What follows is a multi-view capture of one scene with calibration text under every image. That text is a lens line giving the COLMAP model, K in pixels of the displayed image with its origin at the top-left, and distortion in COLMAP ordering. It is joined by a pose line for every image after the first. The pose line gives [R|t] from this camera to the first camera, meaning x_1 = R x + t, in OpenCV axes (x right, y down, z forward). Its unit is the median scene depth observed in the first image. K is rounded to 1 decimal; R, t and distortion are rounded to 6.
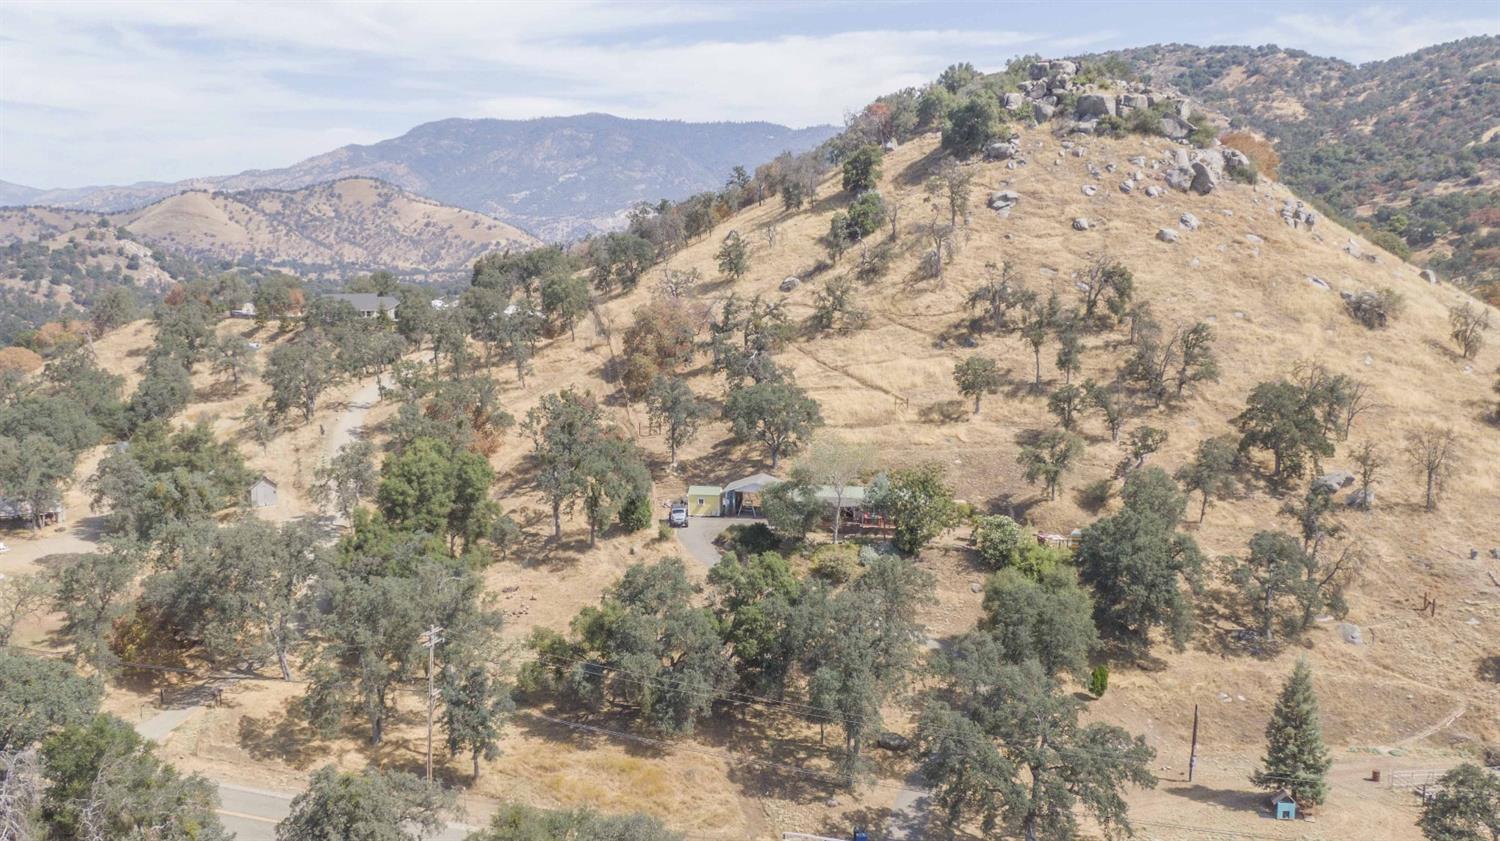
lens RADIAL K [[1440.7, 0, 750.0], [0, 1440.7, 420.5], [0, 0, 1]] dist [0.055594, -0.001538]
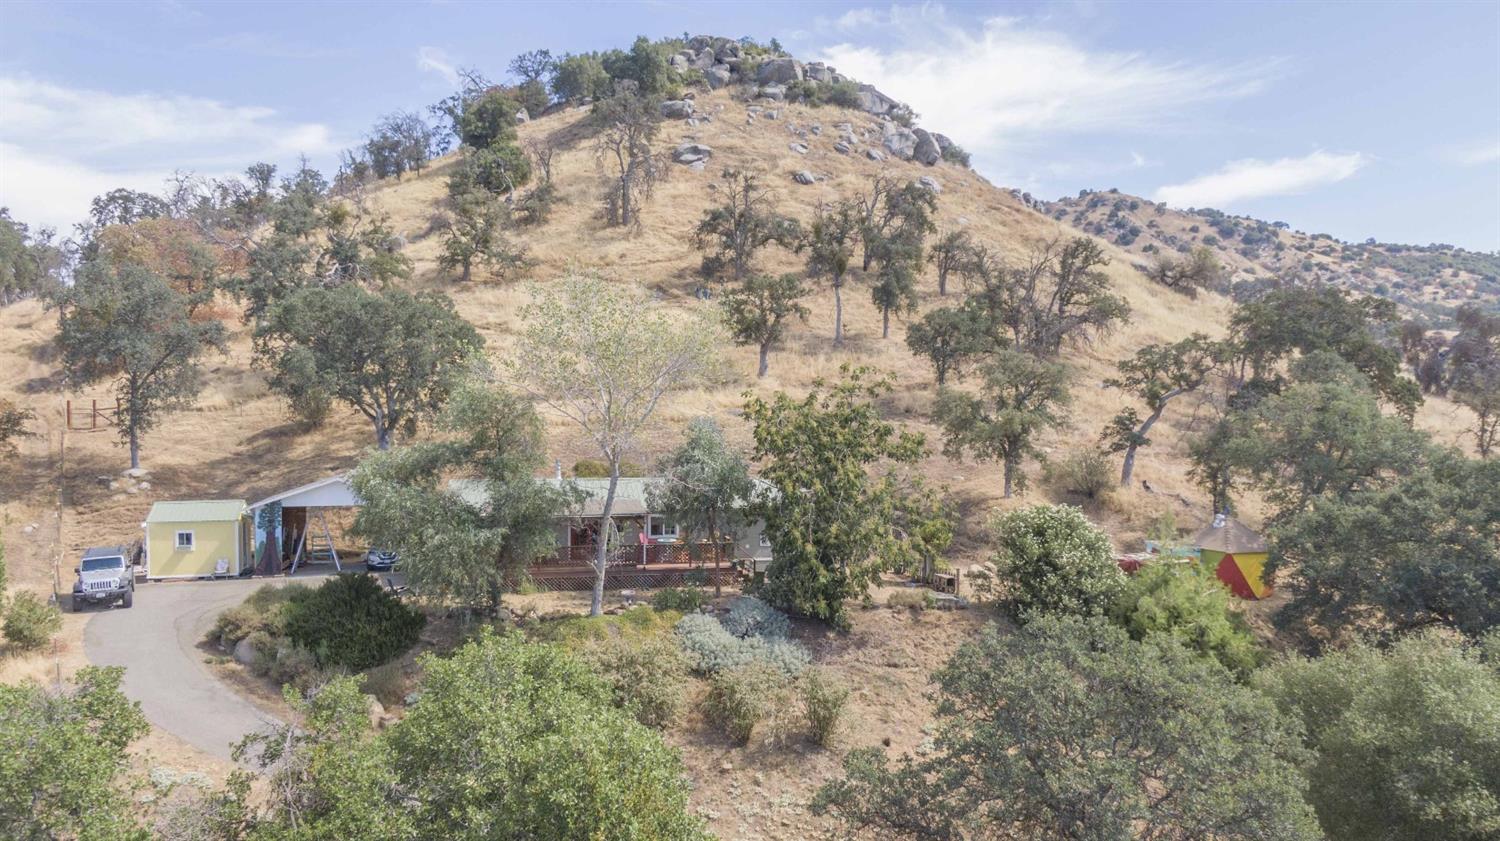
lens RADIAL K [[1051.5, 0, 750.0], [0, 1051.5, 420.5], [0, 0, 1]] dist [0.027153, -0.048873]
pose [[0.928150, -0.003845, 0.372188, 0.000252], [0.049813, 0.992234, -0.113974, 0.031190], [-0.368859, 0.124324, 0.921133, 0.336163]]
